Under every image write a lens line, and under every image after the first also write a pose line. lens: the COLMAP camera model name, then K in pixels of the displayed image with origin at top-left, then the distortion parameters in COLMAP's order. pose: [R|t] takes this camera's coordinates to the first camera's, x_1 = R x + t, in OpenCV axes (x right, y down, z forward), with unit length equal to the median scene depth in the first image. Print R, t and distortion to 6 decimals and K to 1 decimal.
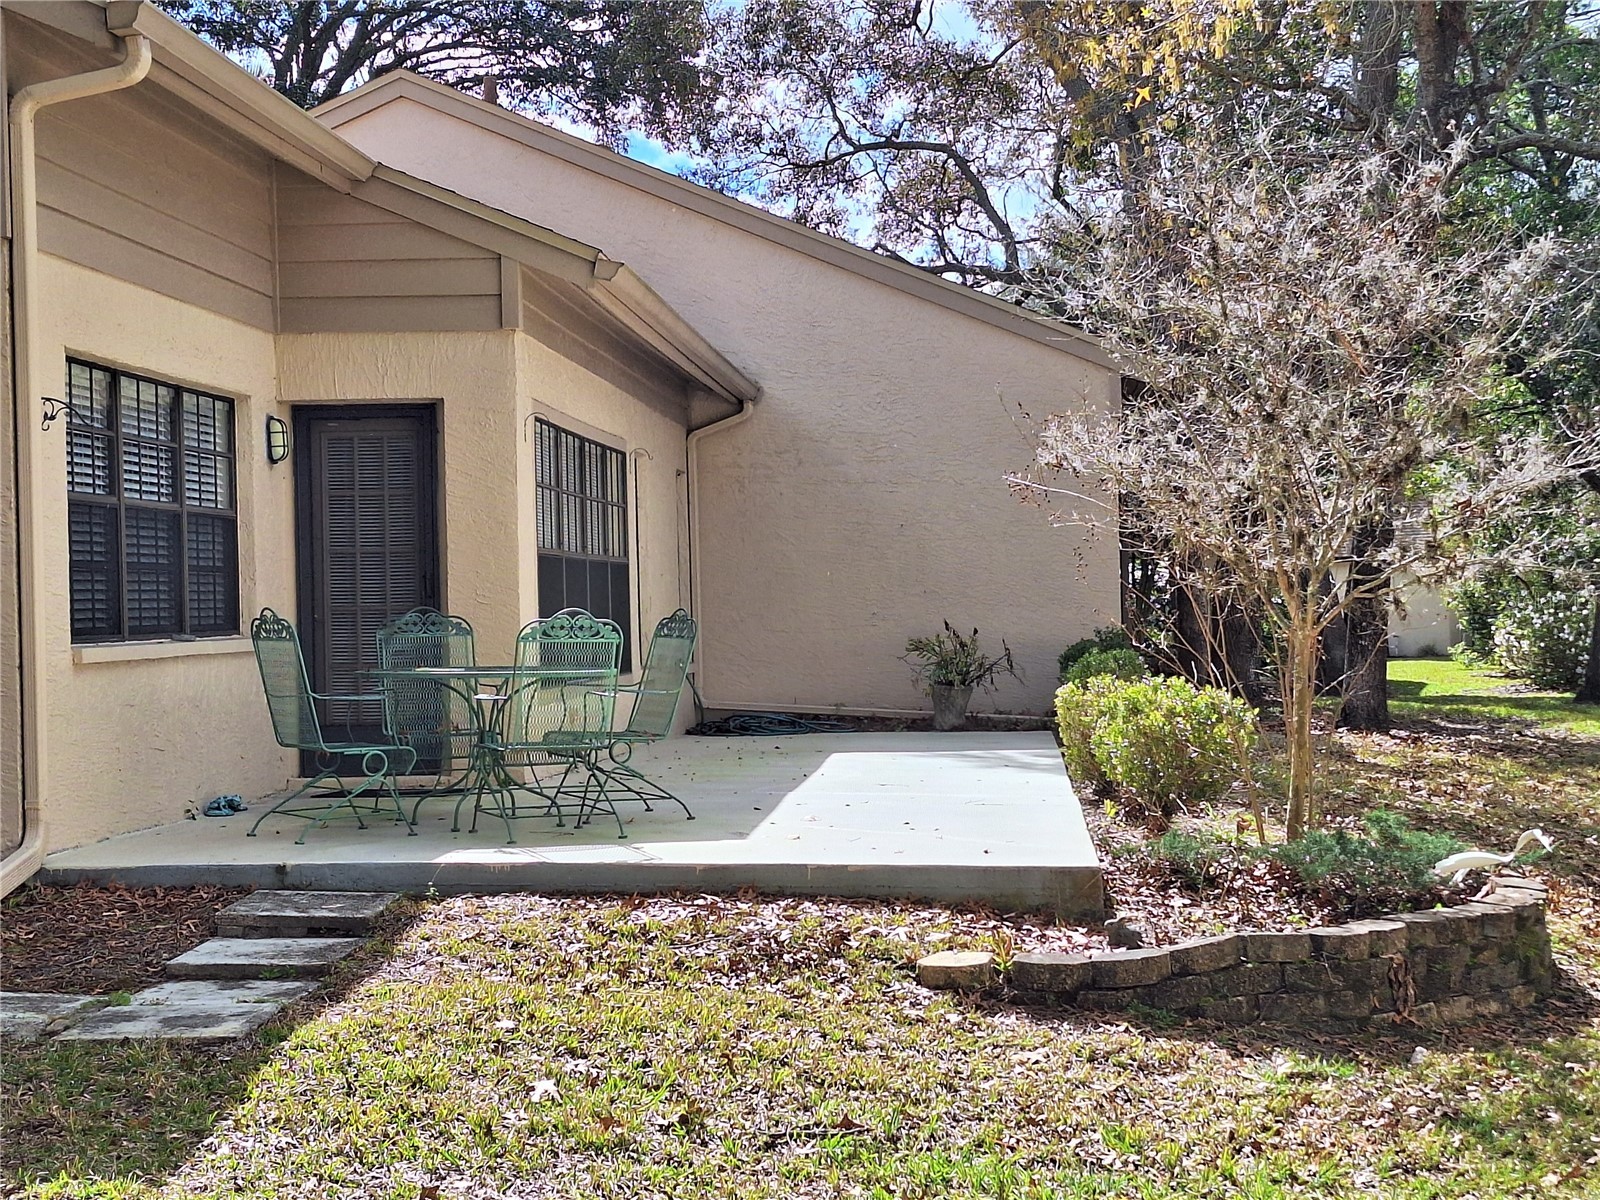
lens RADIAL K [[2650.6, 0, 800.8], [0, 2650.6, 599.2], [0, 0, 1]] dist [0.075151, 0.000000]
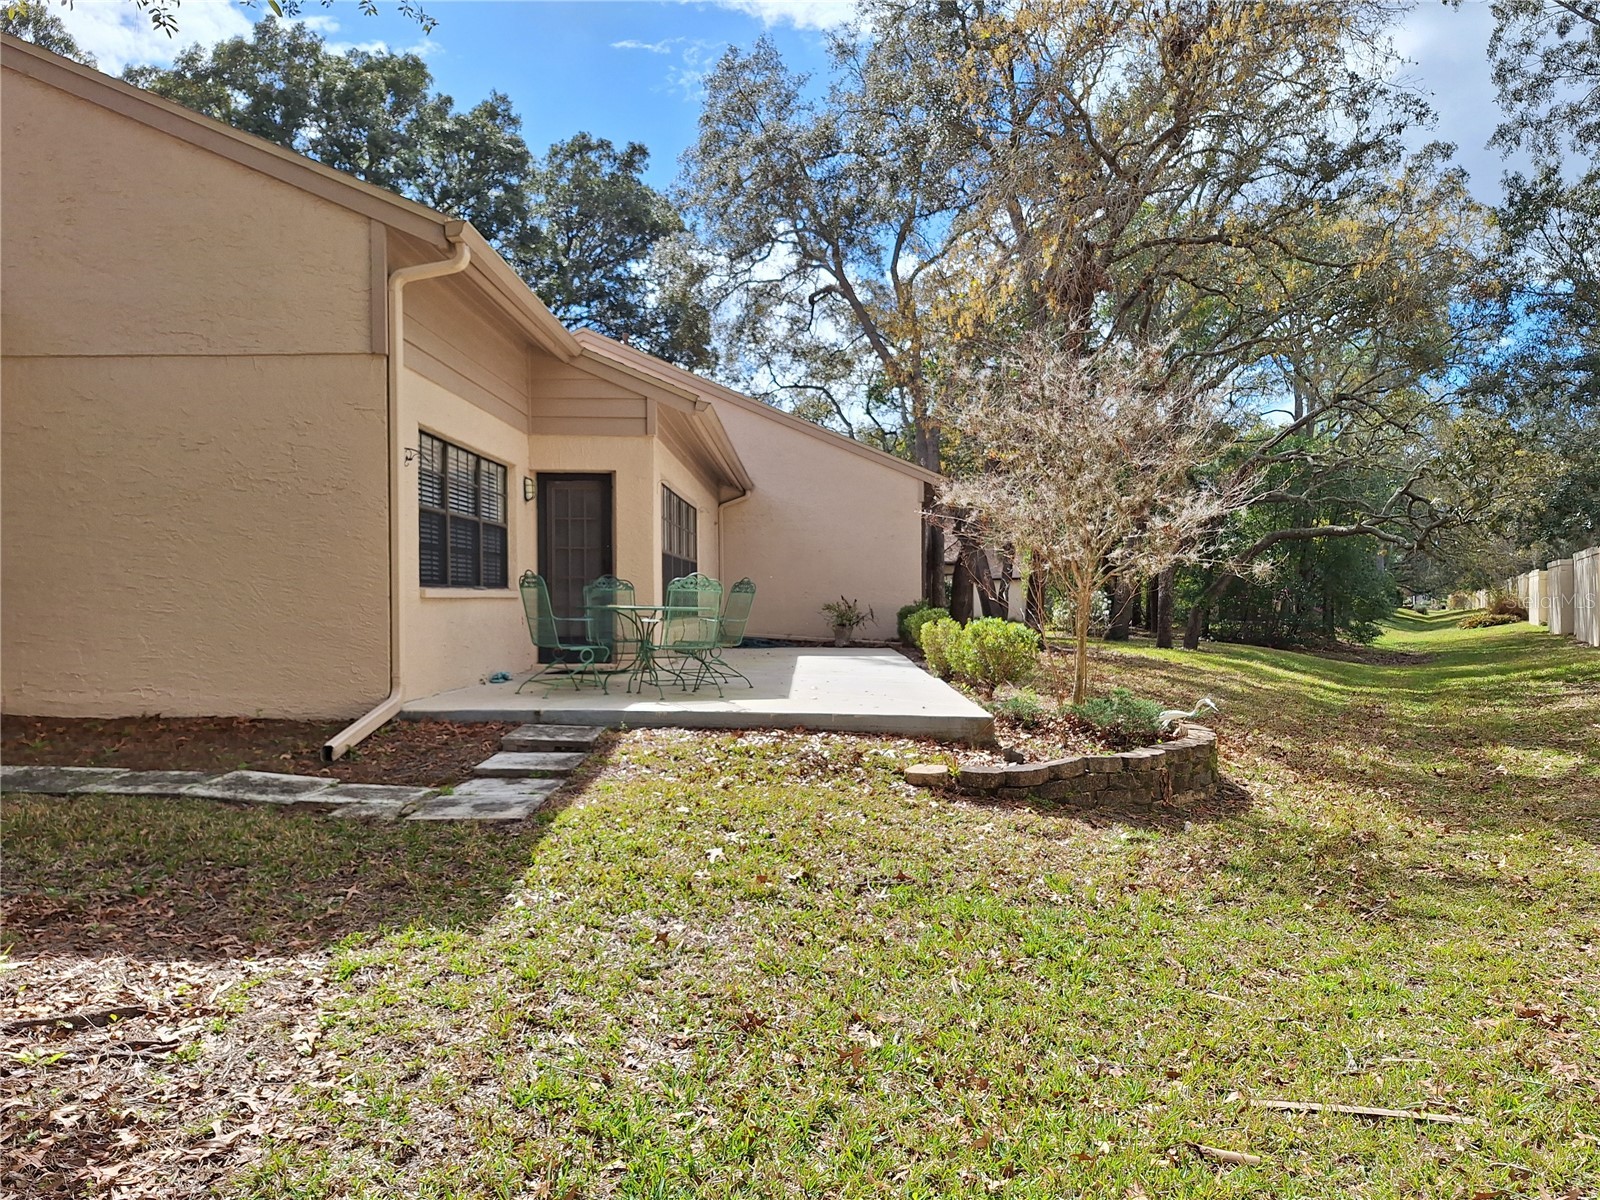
lens RADIAL K [[1136.6, 0, 800.7], [0, 1136.6, 601.9], [0, 0, 1]] dist [0.057223, -0.012821]
pose [[0.998268, 0.017801, 0.056068, -0.064205], [-0.018152, 0.999819, 0.005754, 0.019909], [-0.055955, -0.006761, 0.998410, 0.229881]]
